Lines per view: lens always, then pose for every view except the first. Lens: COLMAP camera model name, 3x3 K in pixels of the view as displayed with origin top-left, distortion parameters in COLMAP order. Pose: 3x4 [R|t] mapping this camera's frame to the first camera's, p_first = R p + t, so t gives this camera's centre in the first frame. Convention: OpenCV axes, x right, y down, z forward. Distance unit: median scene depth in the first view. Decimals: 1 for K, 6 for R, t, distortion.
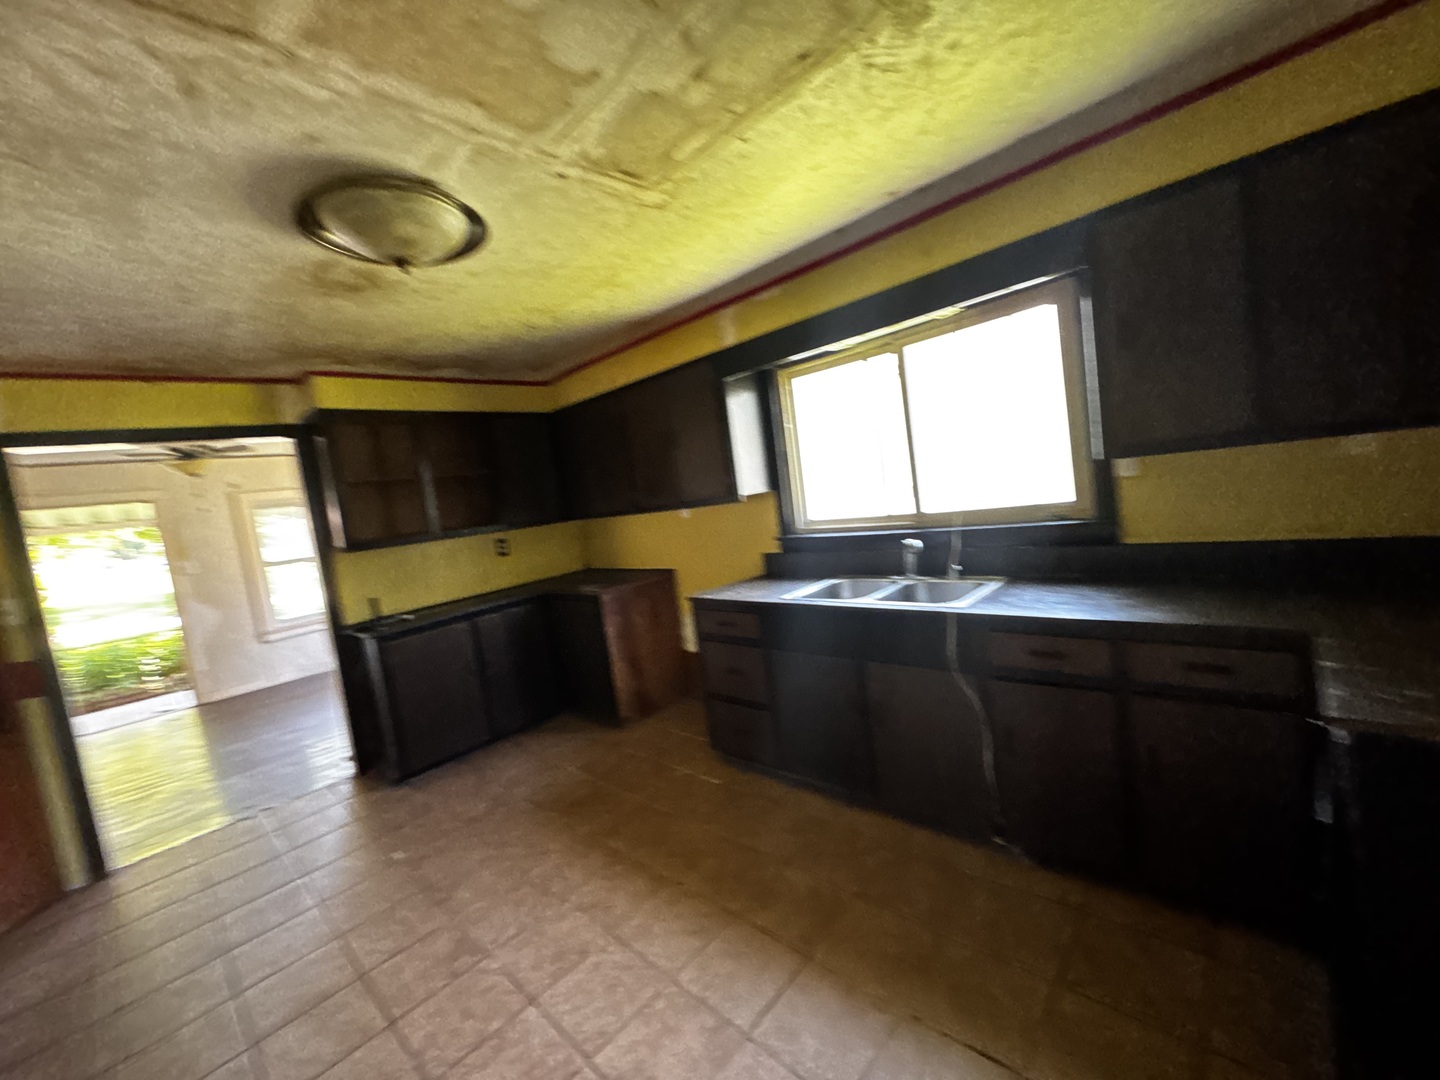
lens RADIAL K [[571.3, 0, 715.9], [0, 571.3, 544.0], [0, 0, 1]] dist [-0.004401, -0.000235]
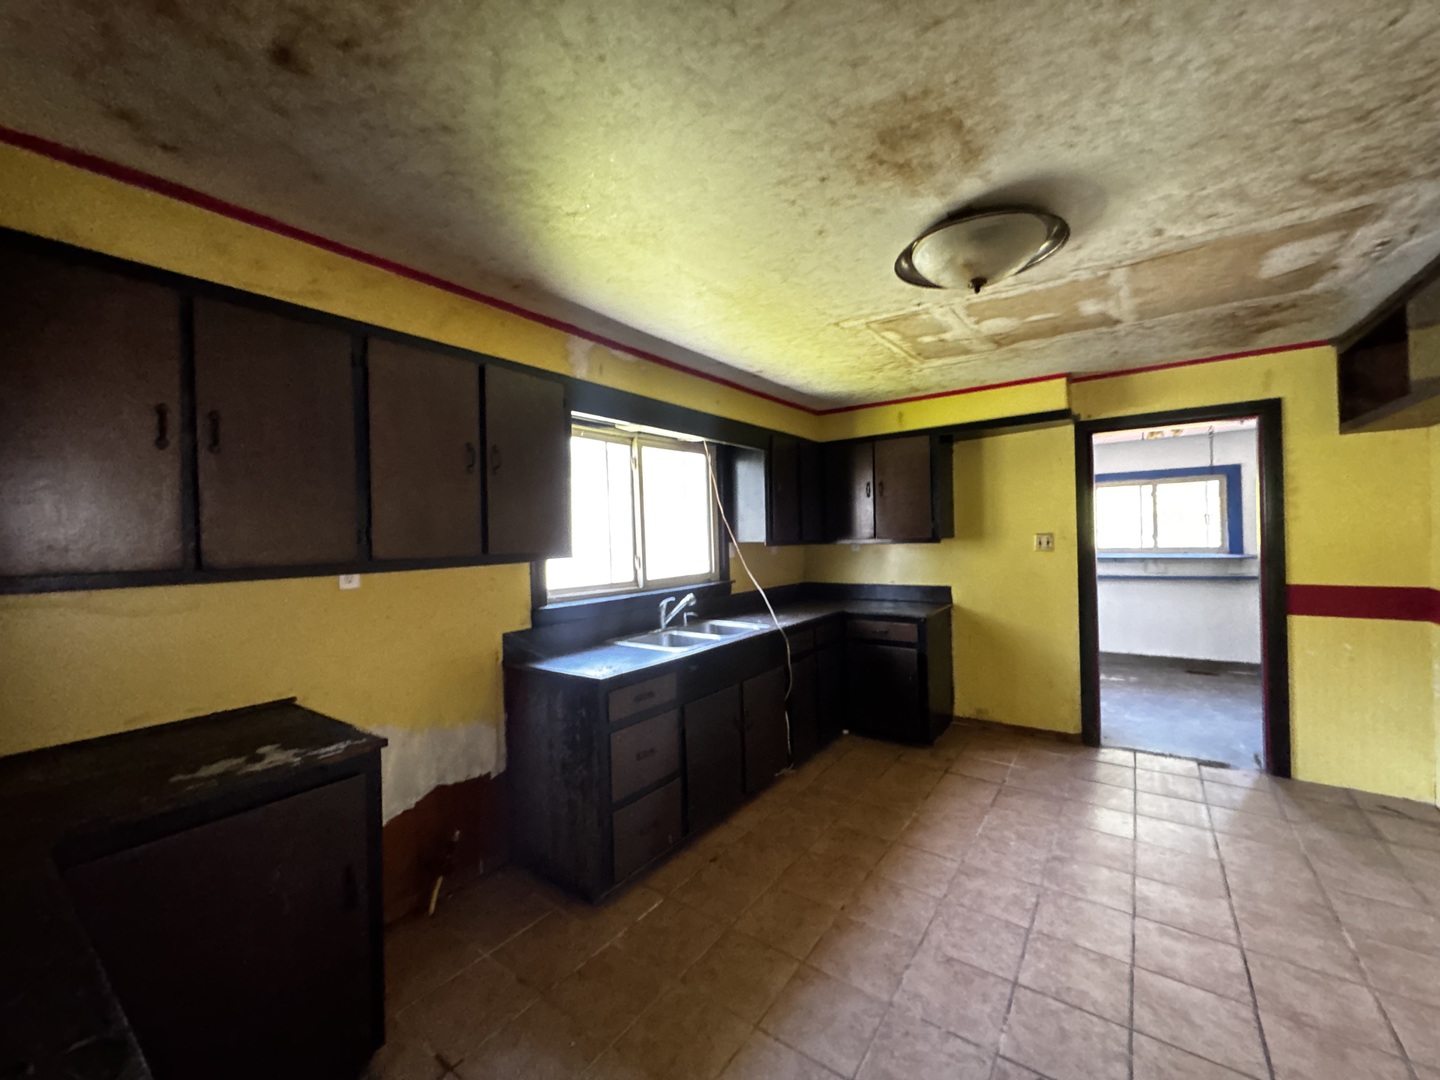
lens RADIAL K [[571.3, 0, 724.0], [0, 571.3, 540.5], [0, 0, 1]] dist [-0.004401, -0.000235]
pose [[-0.132726, 0.126829, 0.983005, -1.300104], [0.136611, 0.984654, -0.108597, 0.029956], [-0.981693, 0.119876, -0.148016, 1.480975]]
